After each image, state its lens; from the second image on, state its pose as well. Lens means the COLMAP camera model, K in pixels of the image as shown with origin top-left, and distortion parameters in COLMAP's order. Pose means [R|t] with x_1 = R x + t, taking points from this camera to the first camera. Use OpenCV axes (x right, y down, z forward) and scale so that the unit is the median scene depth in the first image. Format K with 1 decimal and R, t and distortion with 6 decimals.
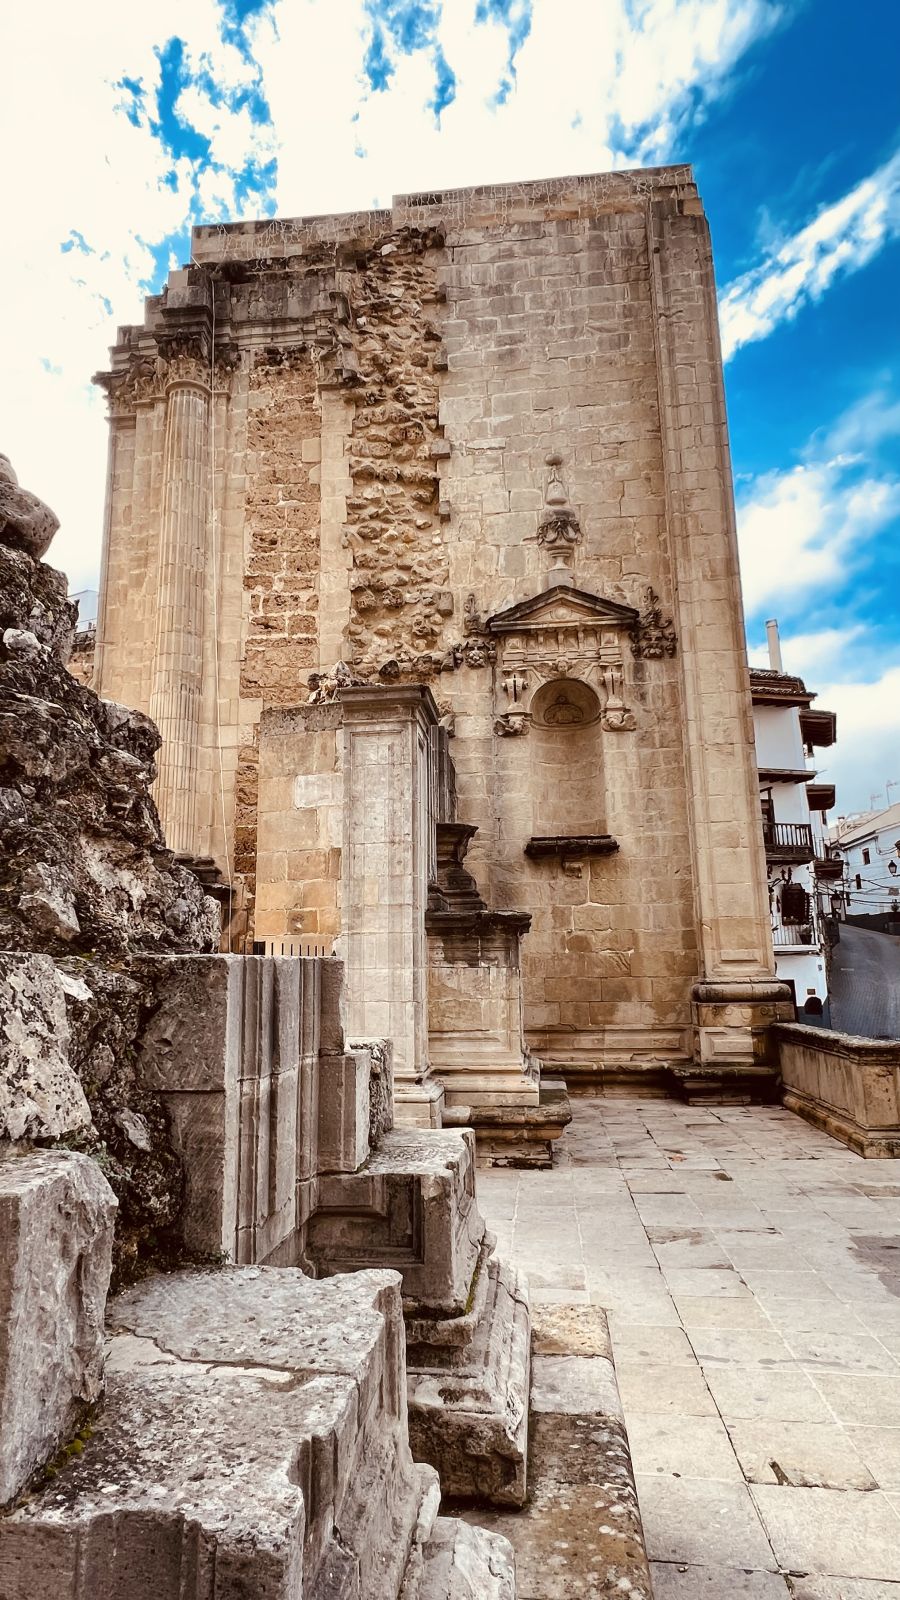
lens RADIAL K [[850.5, 0, 444.5], [0, 850.5, 803.8], [0, 0, 1]] dist [-0.000295, 0.000025]
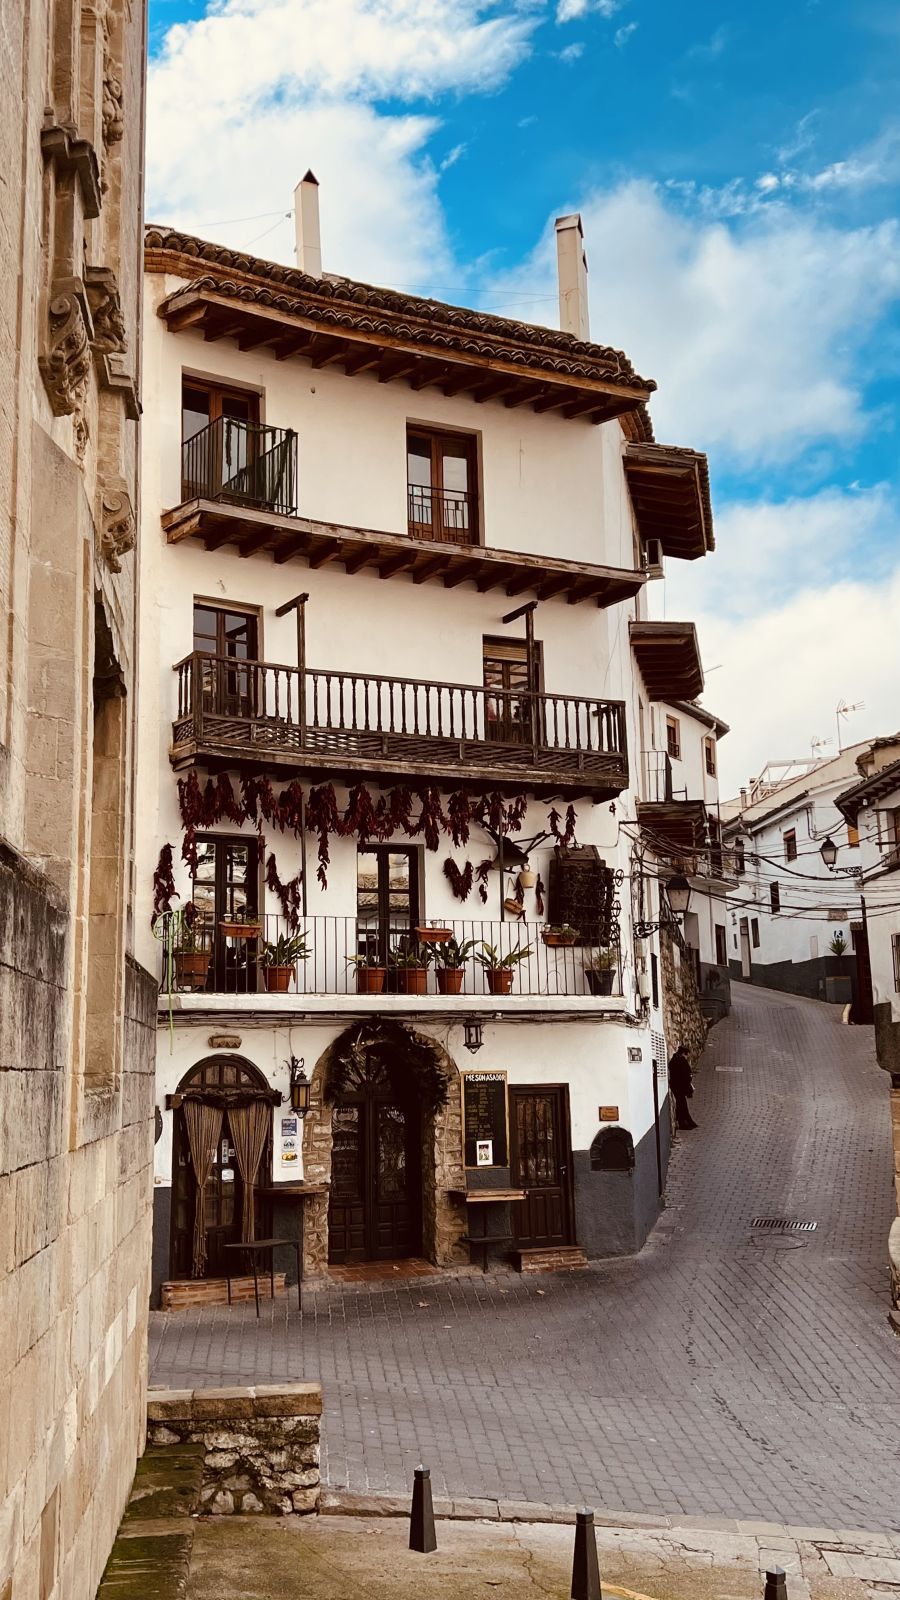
lens RADIAL K [[1546.9, 0, 447.4], [0, 1546.9, 807.1], [0, 0, 1]] dist [0.066958, 0.000000]
pose [[0.975353, 0.033009, 0.218166, 0.183203], [-0.035551, 0.999338, 0.007736, 0.069862], [-0.217766, -0.015301, 0.975881, 0.288305]]
